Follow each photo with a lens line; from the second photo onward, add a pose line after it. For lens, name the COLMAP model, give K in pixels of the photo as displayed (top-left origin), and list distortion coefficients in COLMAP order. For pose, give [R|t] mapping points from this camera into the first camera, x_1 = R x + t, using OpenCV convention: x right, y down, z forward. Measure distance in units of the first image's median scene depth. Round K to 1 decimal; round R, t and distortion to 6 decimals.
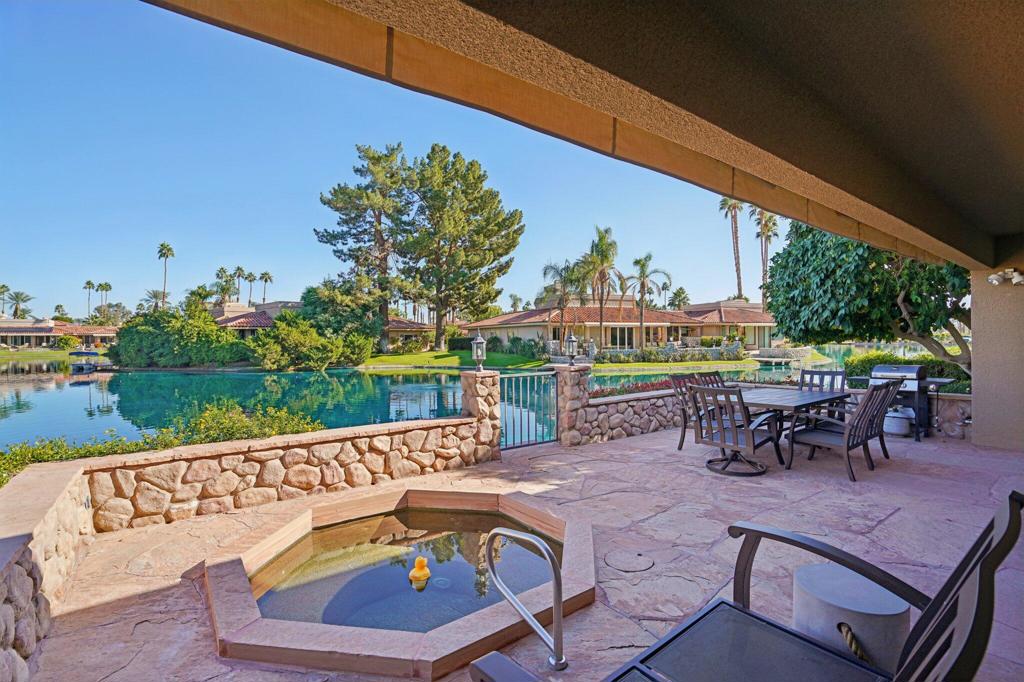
lens RADIAL K [[472.7, 0, 511.0], [0, 472.7, 337.2], [0, 0, 1]] dist [-0.042121, 0.008007]
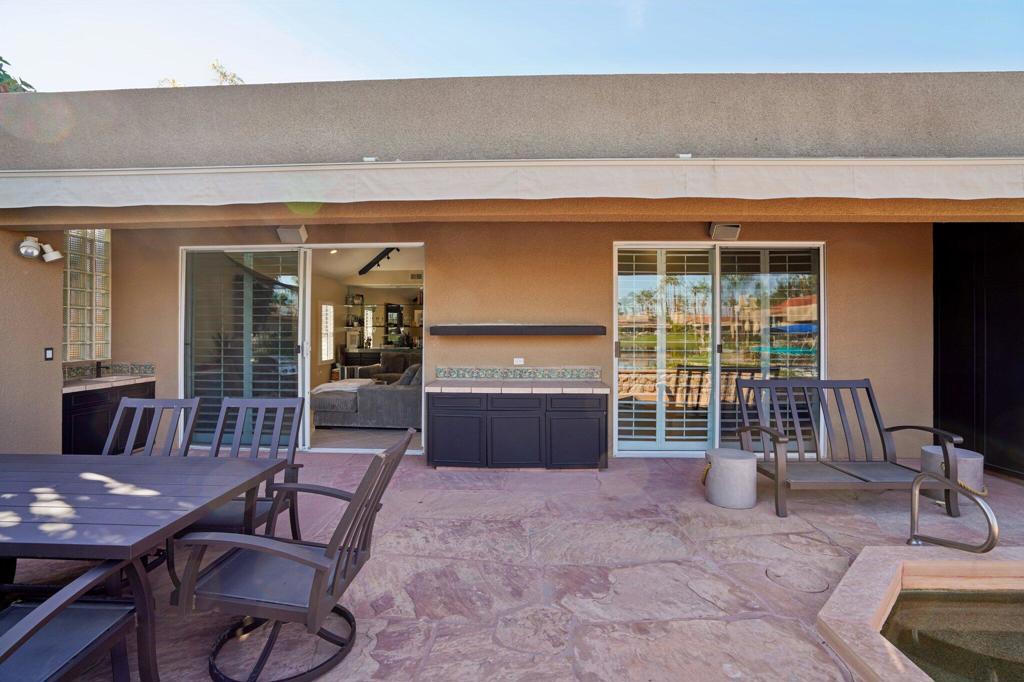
lens RADIAL K [[472.7, 0, 506.9], [0, 472.7, 334.4], [0, 0, 1]] dist [-0.042121, 0.008007]
pose [[-0.770967, 0.004225, 0.636861, 0.010344], [0.001908, 0.999989, -0.004325, 0.001135], [-0.636872, -0.002119, -0.770967, 0.182355]]
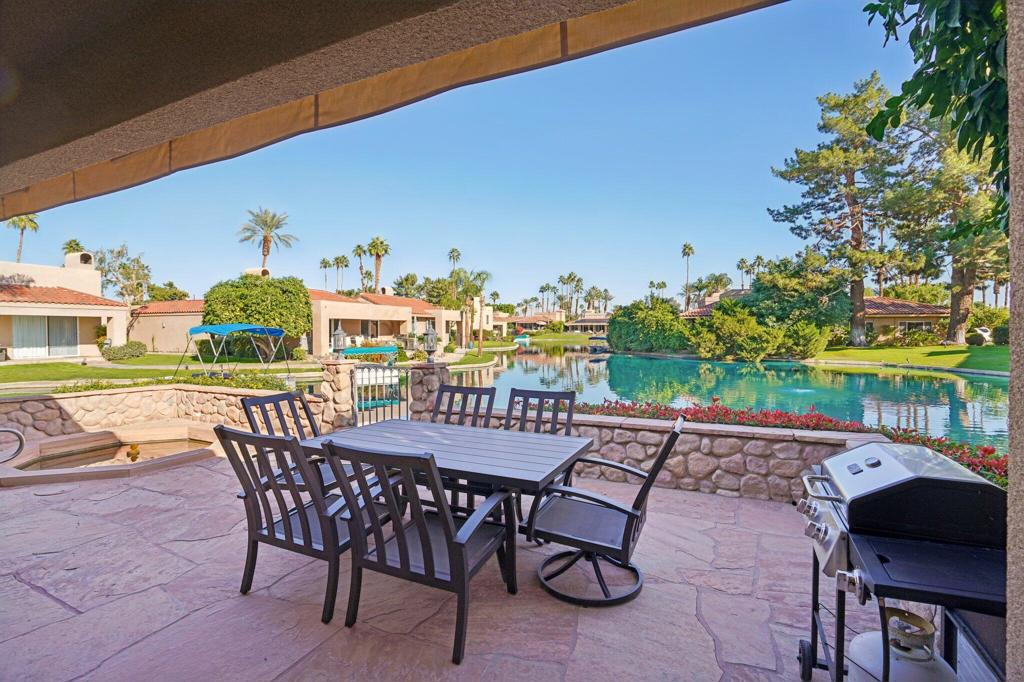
lens RADIAL K [[472.7, 0, 507.4], [0, 472.7, 339.4], [0, 0, 1]] dist [-0.042121, 0.008007]
pose [[0.465584, 0.023427, -0.884693, 0.188595], [0.003029, 0.999602, 0.028063, -0.001164], [0.884998, -0.015745, 0.465328, 0.140678]]
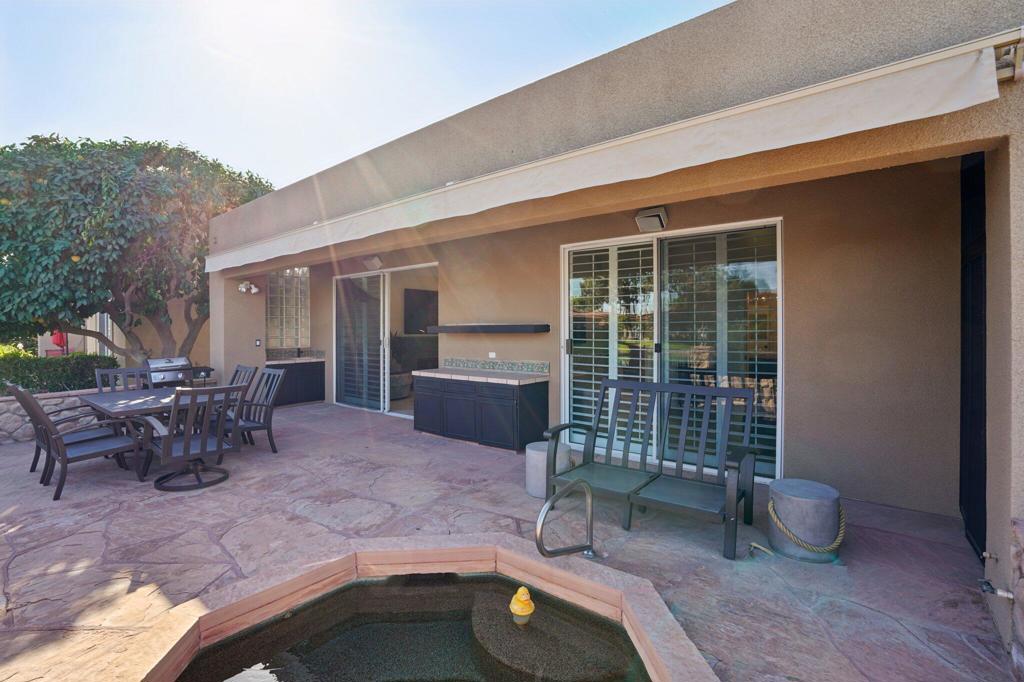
lens RADIAL K [[472.7, 0, 504.3], [0, 472.7, 336.6], [0, 0, 1]] dist [-0.042121, 0.008007]
pose [[-0.229178, -0.006924, 0.973360, -0.075941], [-0.000224, 0.999975, 0.007060, 0.000815], [-0.973385, 0.001400, -0.229173, 0.096375]]
